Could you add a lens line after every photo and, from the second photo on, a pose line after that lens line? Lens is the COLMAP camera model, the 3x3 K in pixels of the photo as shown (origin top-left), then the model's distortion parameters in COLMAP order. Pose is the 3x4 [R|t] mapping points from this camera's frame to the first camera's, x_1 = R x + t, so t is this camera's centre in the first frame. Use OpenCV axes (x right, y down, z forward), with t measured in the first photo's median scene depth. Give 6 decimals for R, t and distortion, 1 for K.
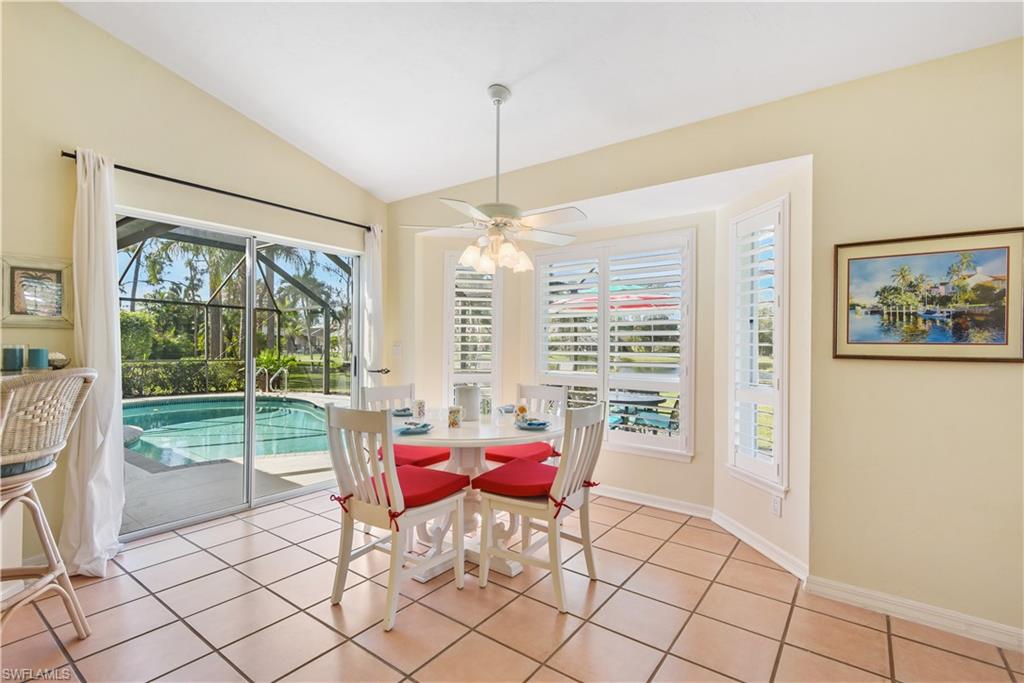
lens RADIAL K [[476.4, 0, 510.6], [0, 476.4, 343.3], [0, 0, 1]] dist [0.014890, -0.008367]
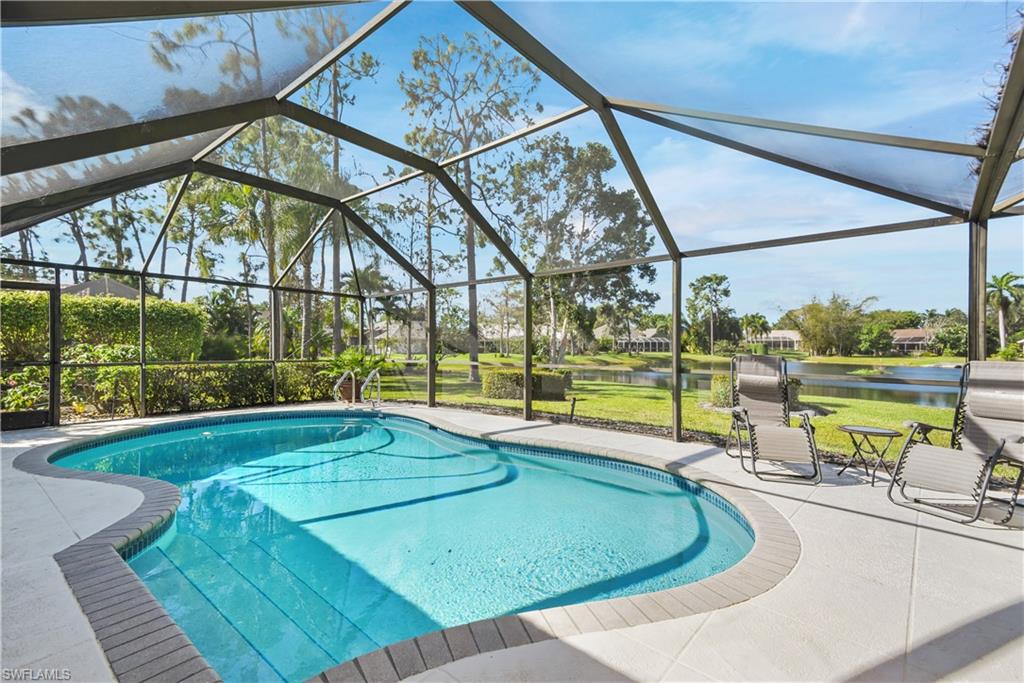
lens RADIAL K [[476.4, 0, 525.9], [0, 476.4, 341.0], [0, 0, 1]] dist [0.014890, -0.008367]
pose [[0.998541, -0.008586, -0.053313, -0.192531], [0.008275, 0.999948, -0.006041, 0.011737], [0.053362, 0.005591, 0.998560, 0.264235]]
